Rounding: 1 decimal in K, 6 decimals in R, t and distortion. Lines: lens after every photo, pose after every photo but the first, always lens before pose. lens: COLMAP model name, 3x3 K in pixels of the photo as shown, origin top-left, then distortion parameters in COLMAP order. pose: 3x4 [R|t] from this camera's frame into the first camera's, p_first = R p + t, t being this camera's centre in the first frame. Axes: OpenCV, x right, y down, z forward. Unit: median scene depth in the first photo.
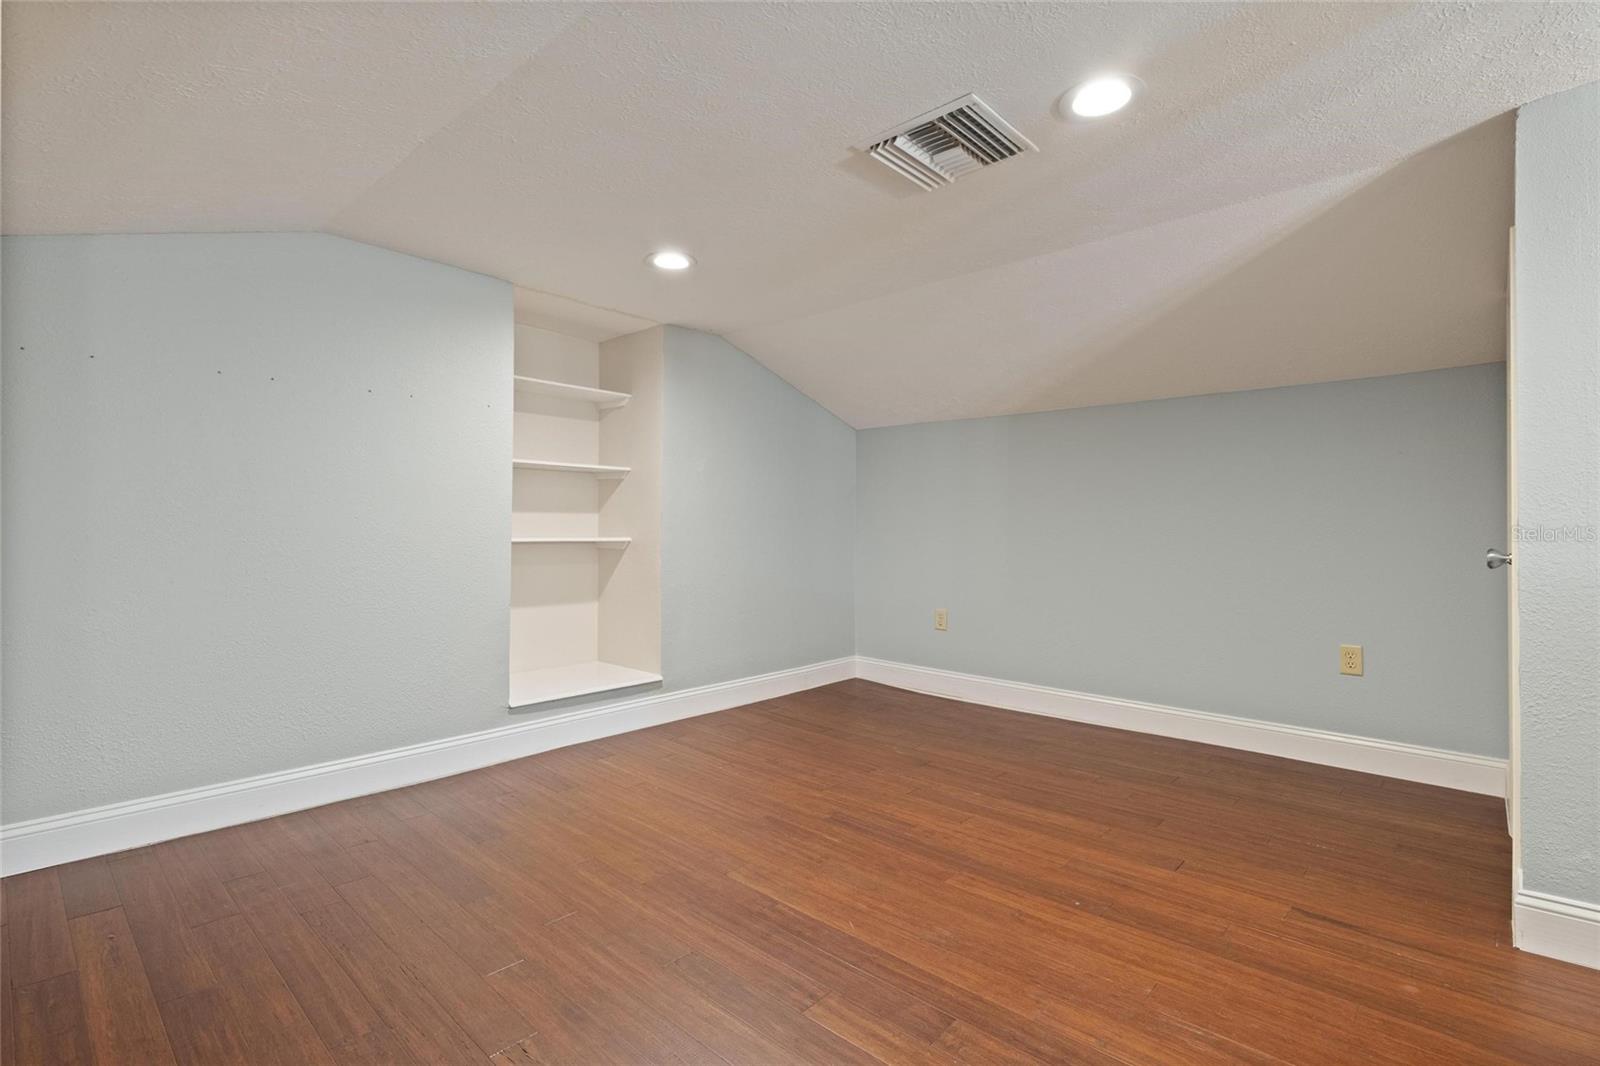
lens RADIAL K [[745.2, 0, 808.1], [0, 745.2, 539.0], [0, 0, 1]] dist [0.004273, 0.000149]
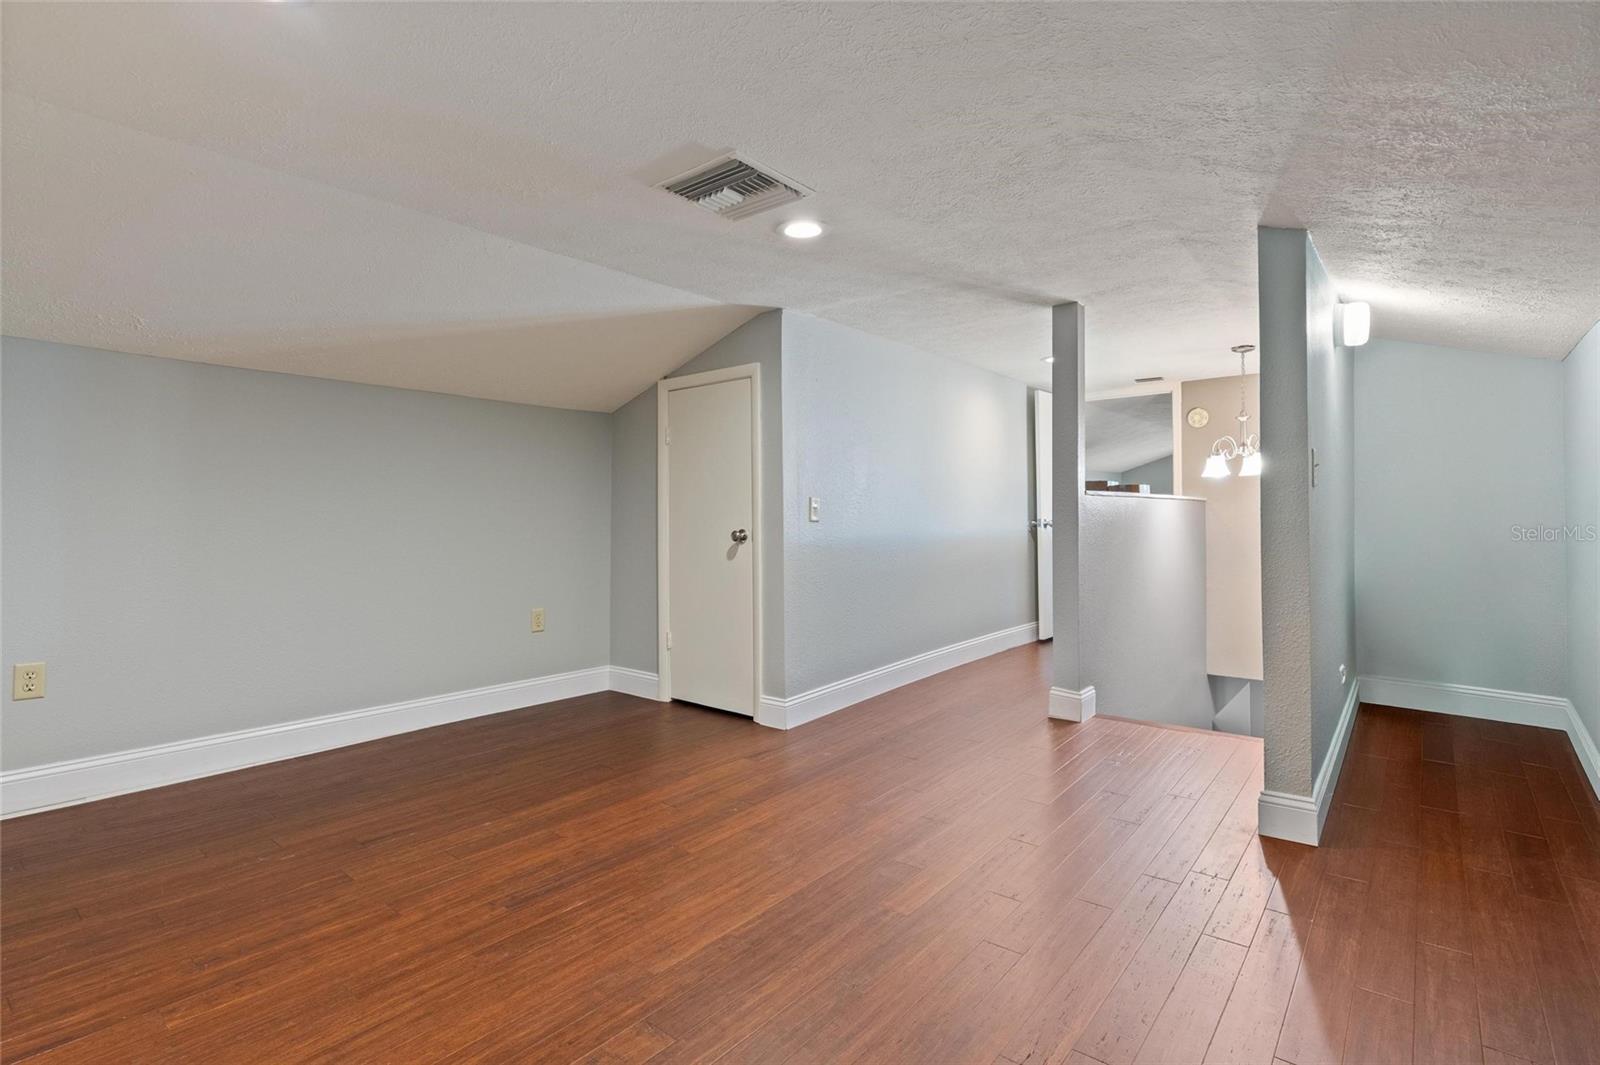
lens RADIAL K [[745.2, 0, 807.5], [0, 745.2, 519.1], [0, 0, 1]] dist [0.004273, 0.000149]
pose [[-0.050402, -0.003660, 0.998722, -0.693292], [0.014184, 0.999890, 0.004381, -0.016356], [-0.998628, 0.014386, -0.050344, 0.685881]]
